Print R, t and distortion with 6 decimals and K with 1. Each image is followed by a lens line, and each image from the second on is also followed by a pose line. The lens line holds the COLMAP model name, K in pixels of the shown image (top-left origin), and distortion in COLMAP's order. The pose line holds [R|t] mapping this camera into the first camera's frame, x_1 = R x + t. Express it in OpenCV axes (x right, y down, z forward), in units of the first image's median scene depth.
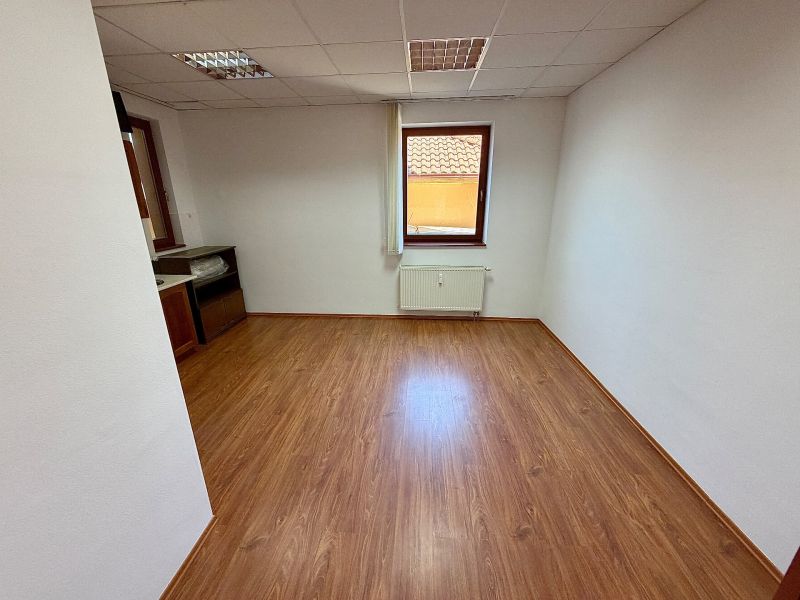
lens RADIAL K [[317.6, 0, 396.9], [0, 317.6, 298.5], [0, 0, 1]] dist [-0.000656, -0.000082]
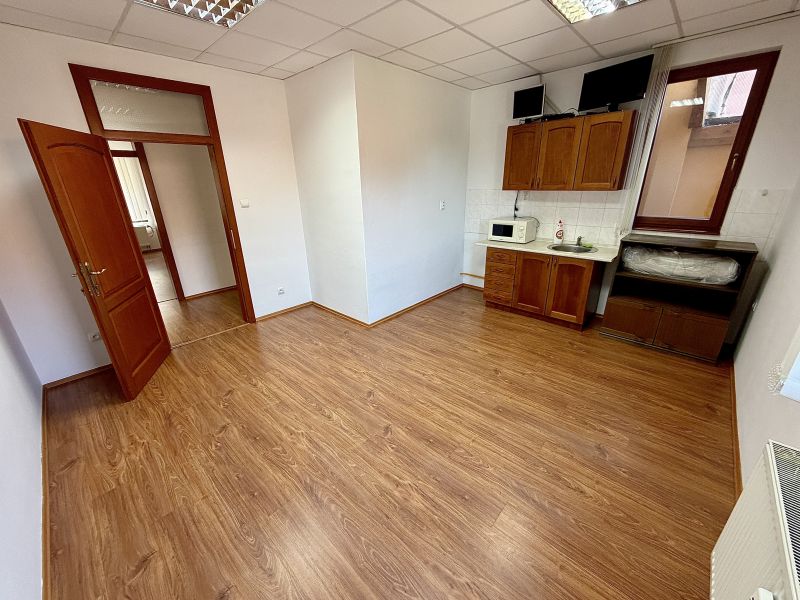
lens RADIAL K [[317.6, 0, 396.9], [0, 317.6, 298.5], [0, 0, 1]] dist [-0.000656, -0.000082]
pose [[-0.618795, 0.300094, -0.725972, 0.508535], [-0.207554, 0.828857, 0.519536, -0.389675], [0.757637, 0.472165, -0.450607, 1.218400]]
